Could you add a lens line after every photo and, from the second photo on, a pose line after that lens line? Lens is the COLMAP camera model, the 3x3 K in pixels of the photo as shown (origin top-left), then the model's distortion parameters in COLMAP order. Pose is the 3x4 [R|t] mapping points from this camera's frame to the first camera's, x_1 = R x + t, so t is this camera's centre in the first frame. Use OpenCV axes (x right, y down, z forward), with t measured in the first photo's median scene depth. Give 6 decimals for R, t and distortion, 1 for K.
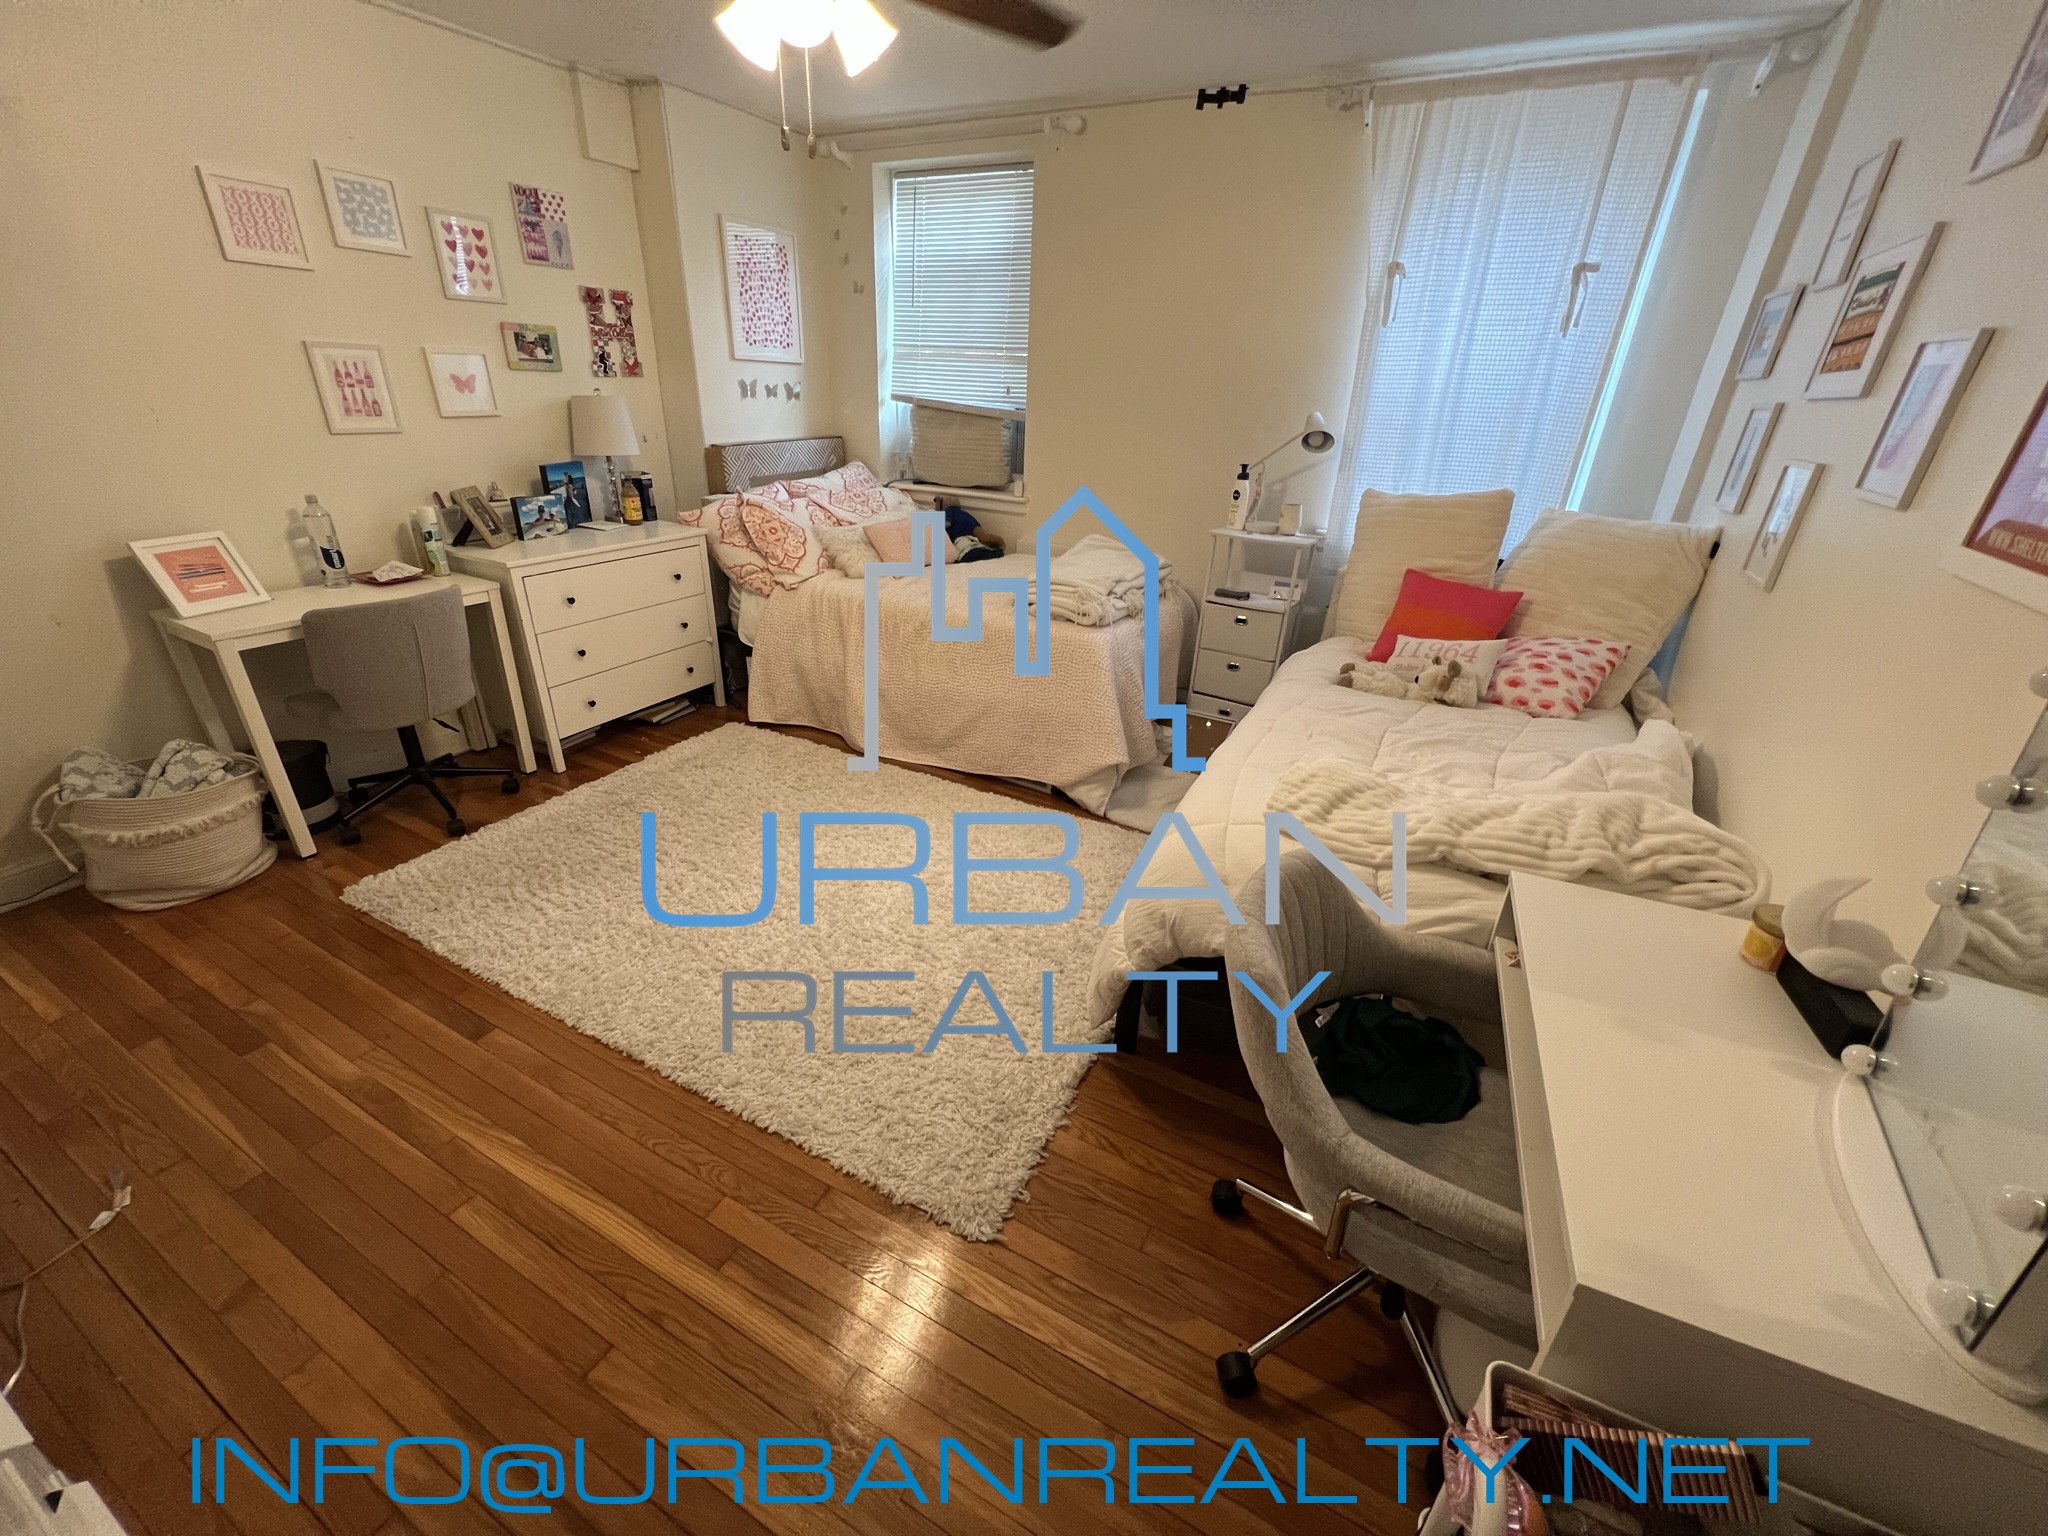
lens RADIAL K [[820.0, 0, 1017.1], [0, 820.0, 764.8], [0, 0, 1]] dist [-0.000912, -0.000113]
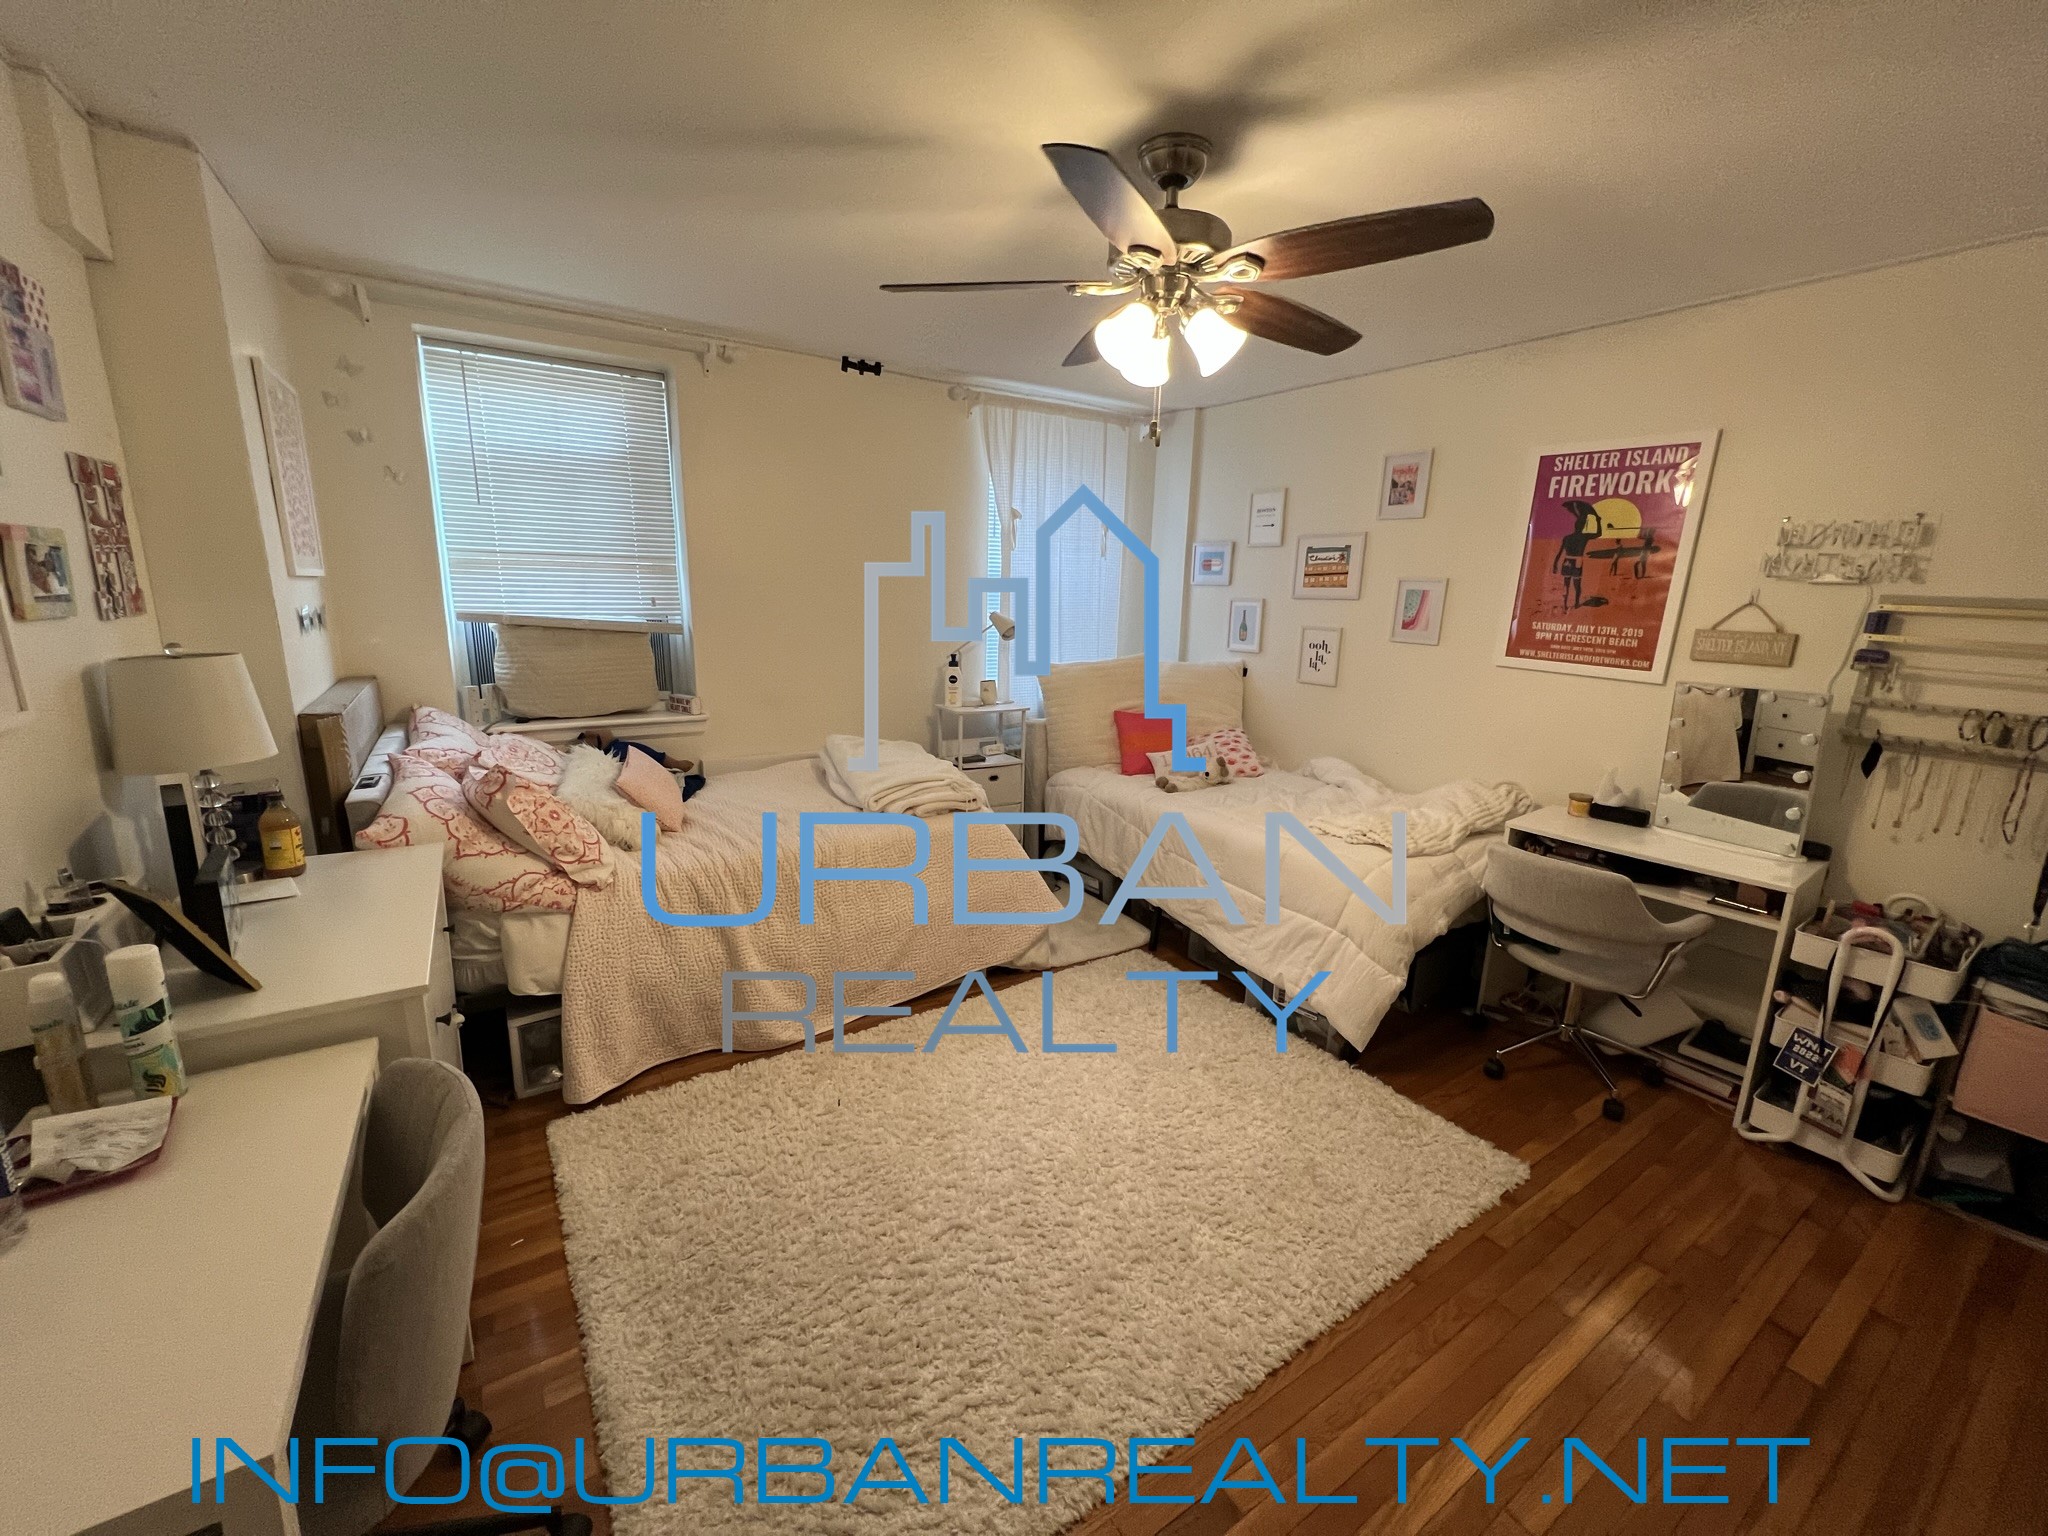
lens RADIAL K [[820.0, 0, 1020.1], [0, 820.0, 764.7], [0, 0, 1]] dist [-0.000912, -0.000113]
pose [[0.482479, -0.214465, 0.849246, -0.672378], [0.366824, 0.929915, 0.026434, -0.199004], [-0.795396, 0.298770, 0.527335, 0.319177]]
